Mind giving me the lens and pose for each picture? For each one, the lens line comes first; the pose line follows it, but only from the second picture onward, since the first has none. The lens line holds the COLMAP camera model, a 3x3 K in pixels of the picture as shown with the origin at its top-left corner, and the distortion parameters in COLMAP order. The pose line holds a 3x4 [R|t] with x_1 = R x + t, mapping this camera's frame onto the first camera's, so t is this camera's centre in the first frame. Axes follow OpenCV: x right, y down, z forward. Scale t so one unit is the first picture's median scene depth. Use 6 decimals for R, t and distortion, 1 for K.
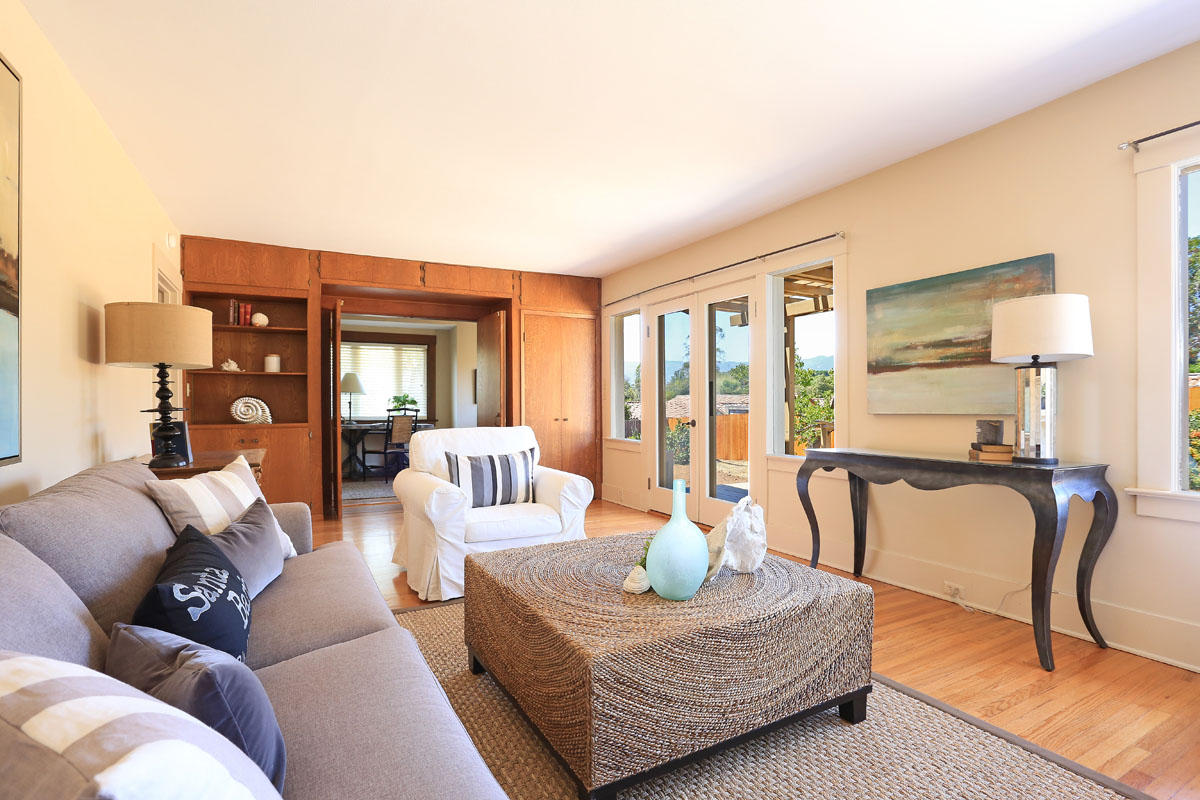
lens RADIAL K [[595.5, 0, 612.7], [0, 595.5, 403.9], [0, 0, 1]] dist [-0.024106, 0.003548]
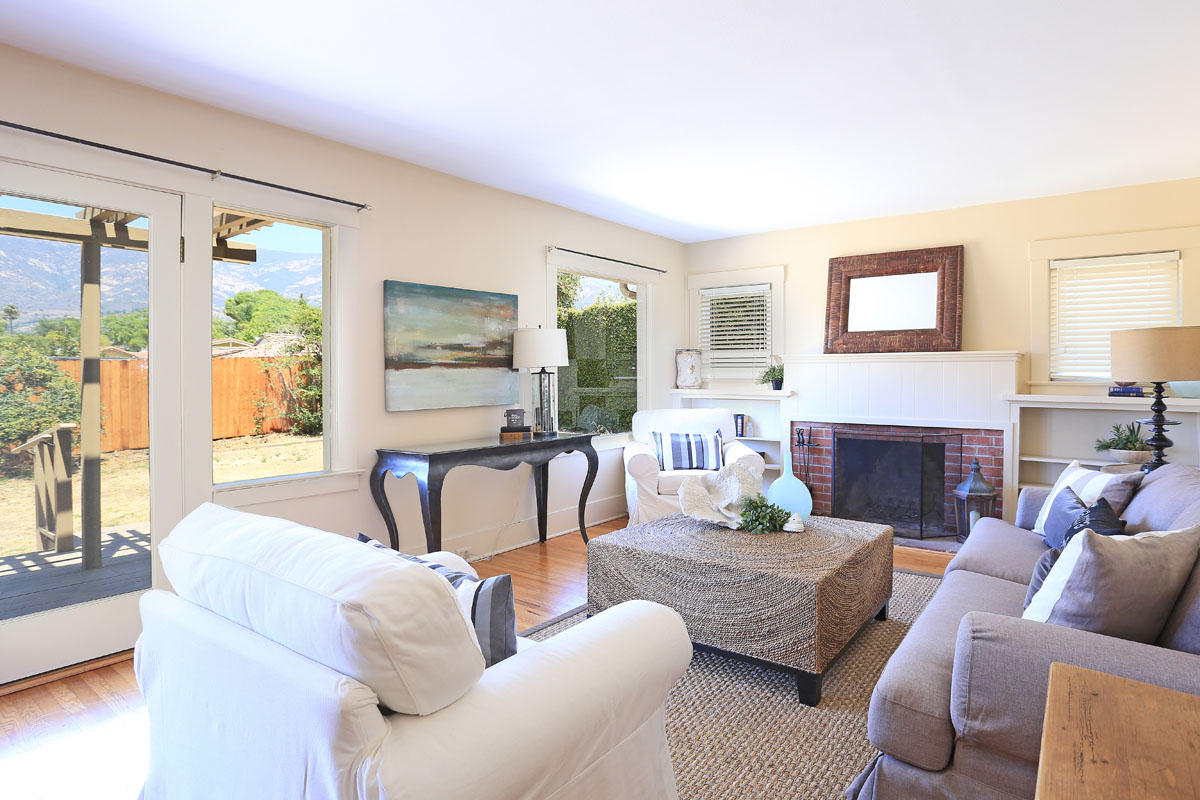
lens RADIAL K [[631.8, 0, 648.3], [0, 631.8, 368.4], [0, 0, 1]] dist [-0.043751, 0.001922]
pose [[-0.422564, 0.012155, 0.906252, -0.757670], [0.005303, 0.999926, -0.010939, -0.045931], [-0.906318, 0.000183, -0.422597, 1.229836]]
